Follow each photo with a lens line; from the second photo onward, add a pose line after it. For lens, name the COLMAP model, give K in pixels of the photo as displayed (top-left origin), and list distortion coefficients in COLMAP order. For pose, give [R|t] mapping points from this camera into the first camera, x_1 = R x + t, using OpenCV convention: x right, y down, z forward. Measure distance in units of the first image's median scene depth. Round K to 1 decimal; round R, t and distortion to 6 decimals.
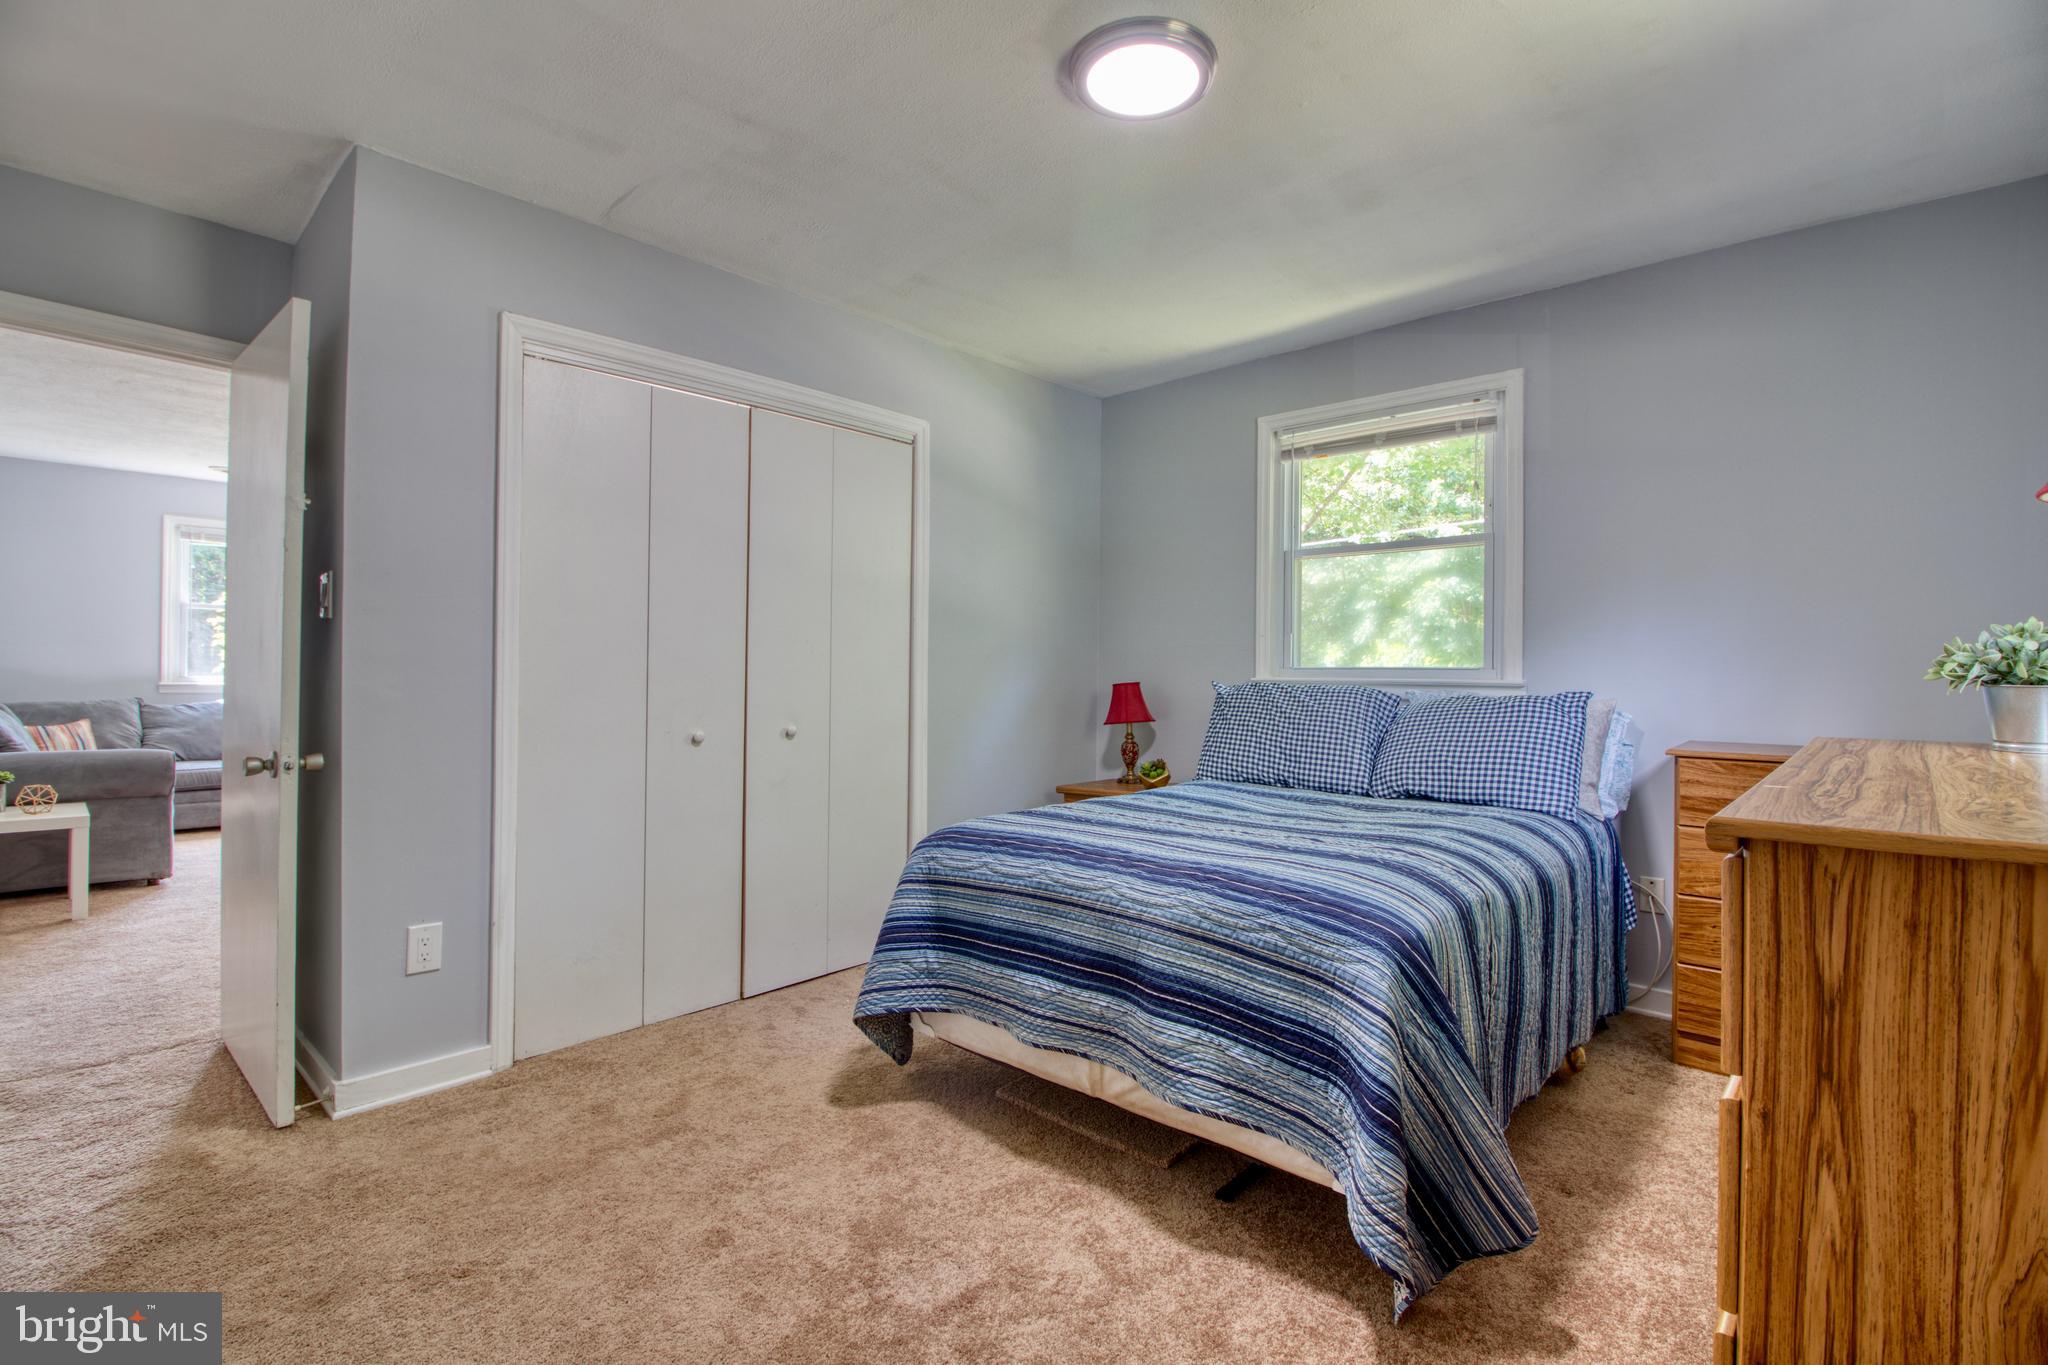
lens RADIAL K [[943.2, 0, 1029.1], [0, 943.2, 663.3], [0, 0, 1]] dist [0.021265, -0.019987]
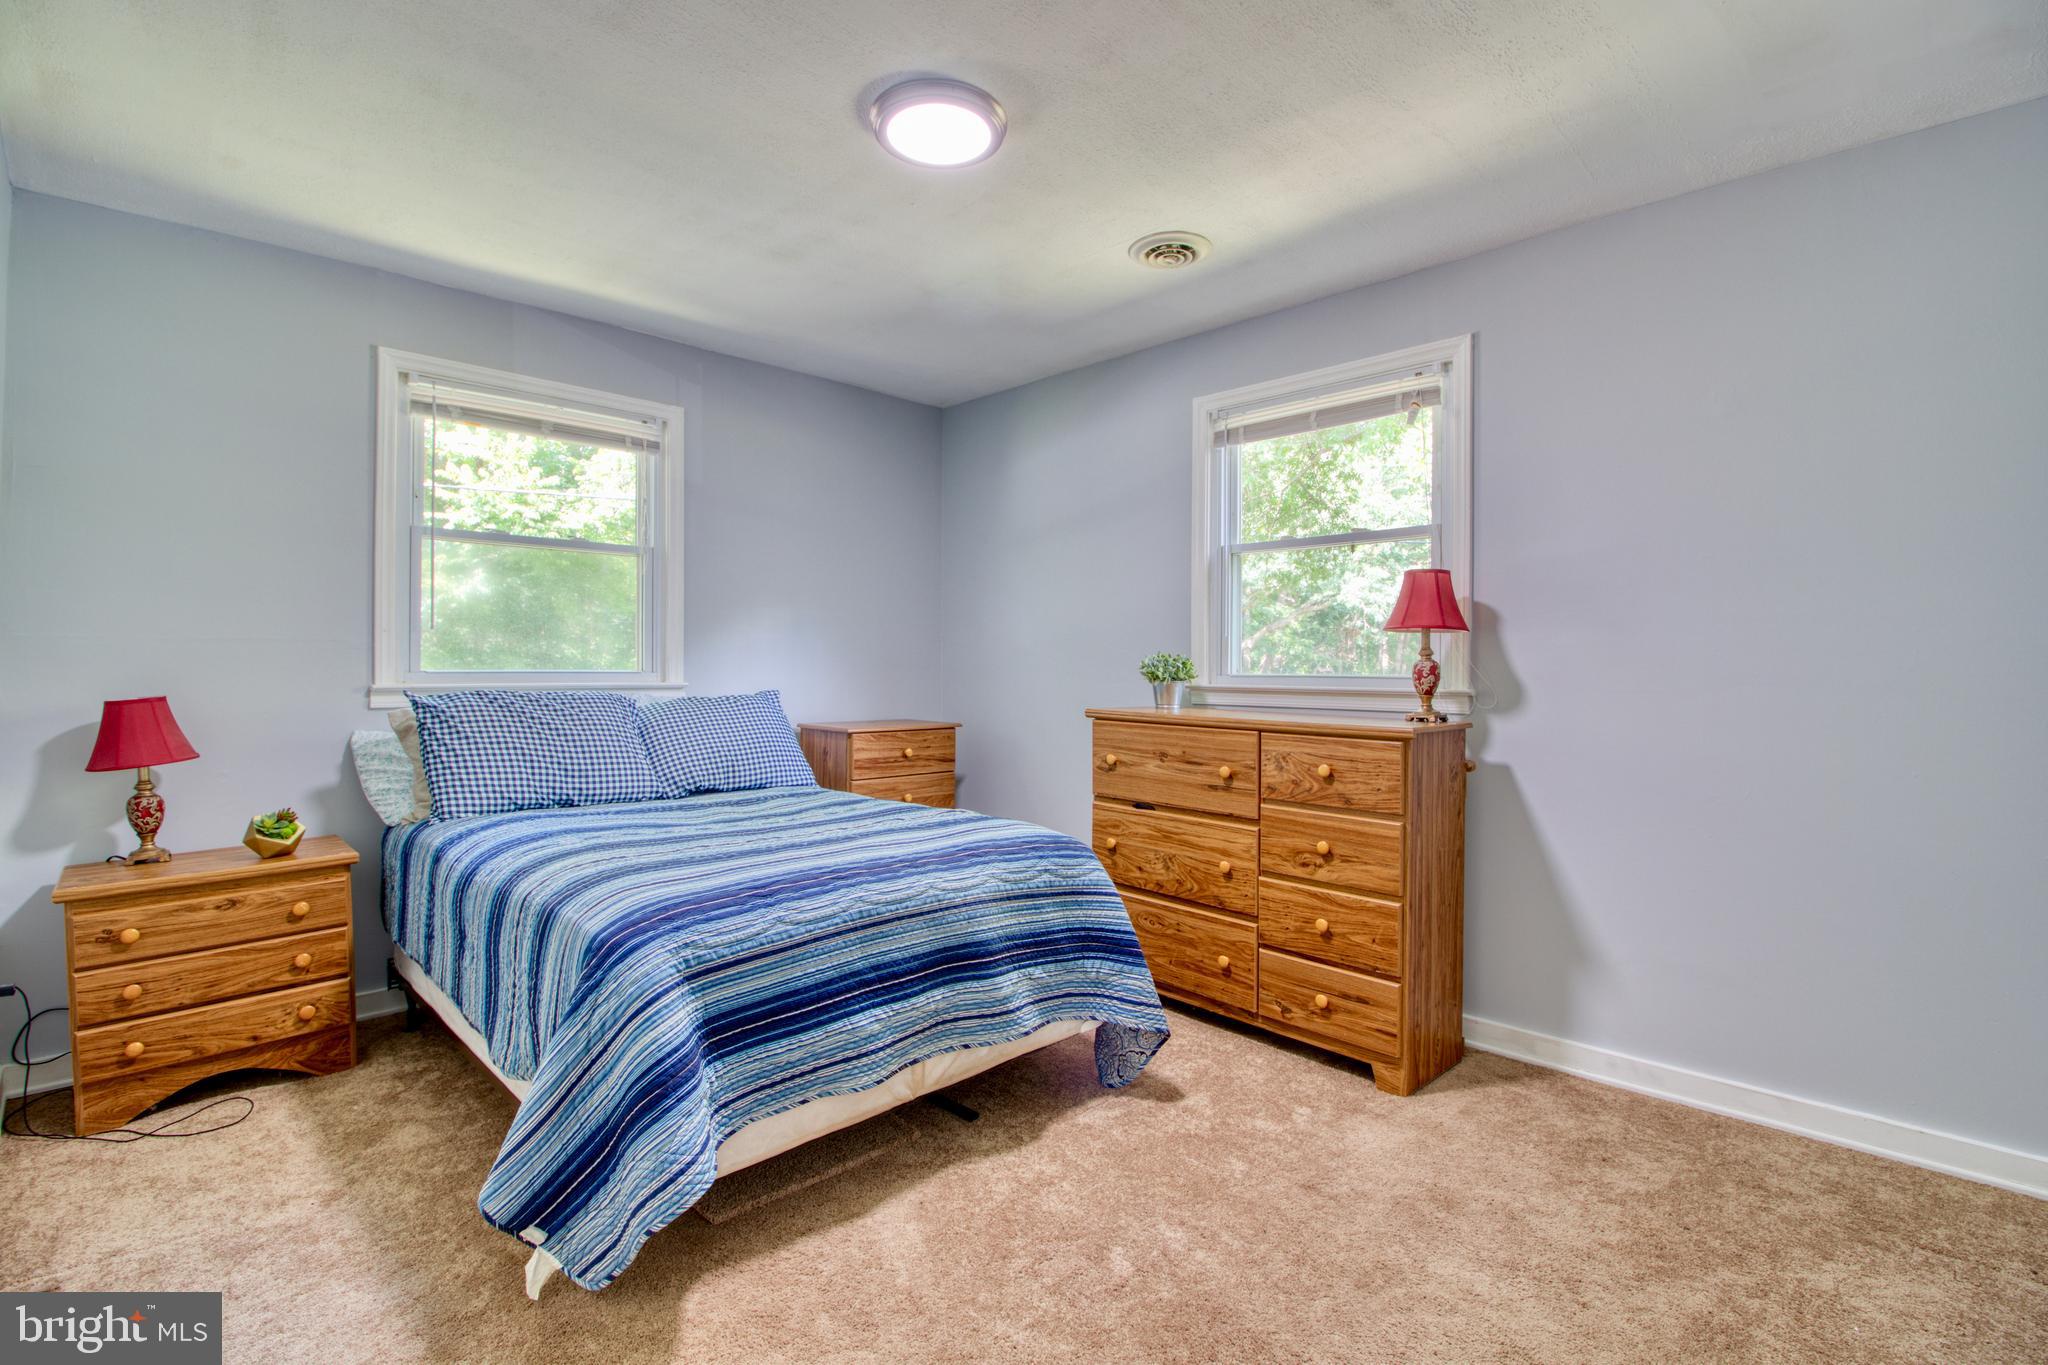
lens RADIAL K [[943.2, 0, 1029.1], [0, 943.2, 663.3], [0, 0, 1]] dist [0.021265, -0.019987]
pose [[0.069152, 0.000879, 0.997606, -0.912250], [-0.007533, 0.999972, -0.000359, -0.011521], [-0.997578, -0.007490, 0.069157, 0.784711]]
